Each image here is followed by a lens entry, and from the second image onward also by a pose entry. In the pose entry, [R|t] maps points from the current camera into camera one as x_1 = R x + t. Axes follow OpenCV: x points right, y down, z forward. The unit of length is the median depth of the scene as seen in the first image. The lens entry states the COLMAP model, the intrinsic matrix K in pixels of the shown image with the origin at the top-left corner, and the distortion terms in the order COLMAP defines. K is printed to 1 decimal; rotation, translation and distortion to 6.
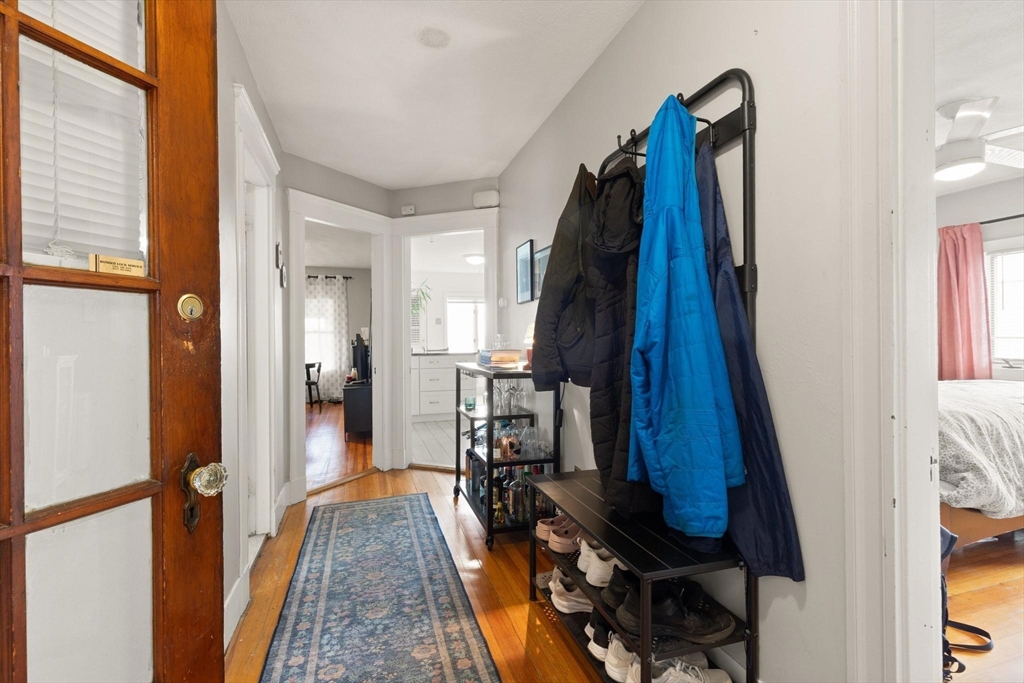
lens RADIAL K [[469.4, 0, 511.9], [0, 469.4, 340.5], [0, 0, 1]] dist [0.029810, 0.000118]
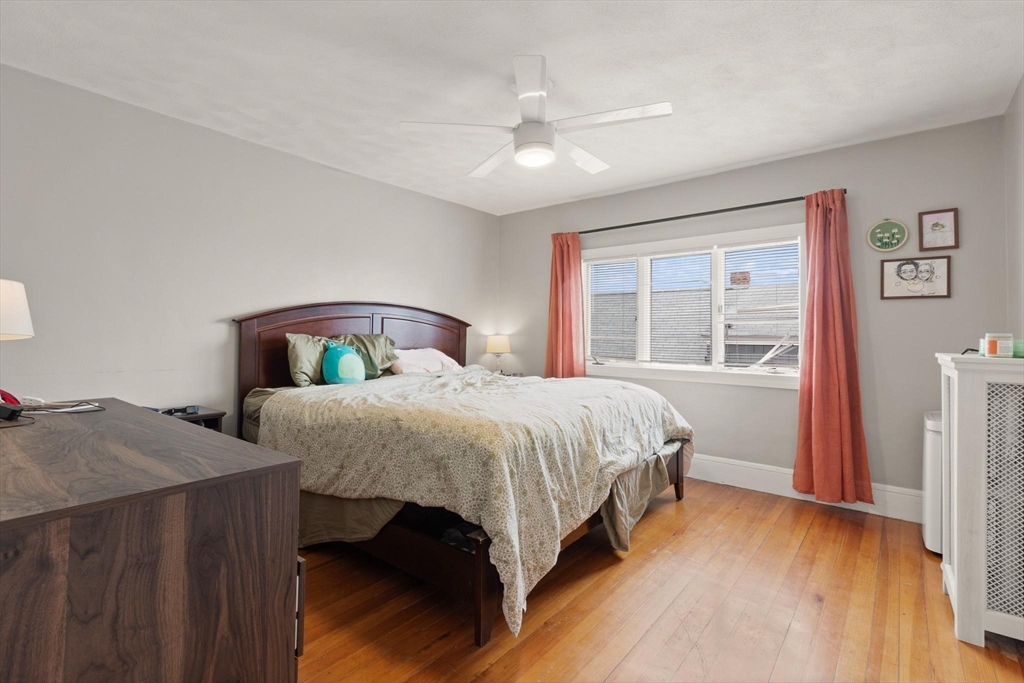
lens RADIAL K [[469.4, 0, 514.0], [0, 469.4, 335.6], [0, 0, 1]] dist [0.029810, 0.000118]
pose [[0.848794, 0.006444, 0.528684, 0.300781], [-0.001959, 0.999957, -0.009042, 0.000357], [-0.528720, 0.006639, 0.848771, 0.186073]]
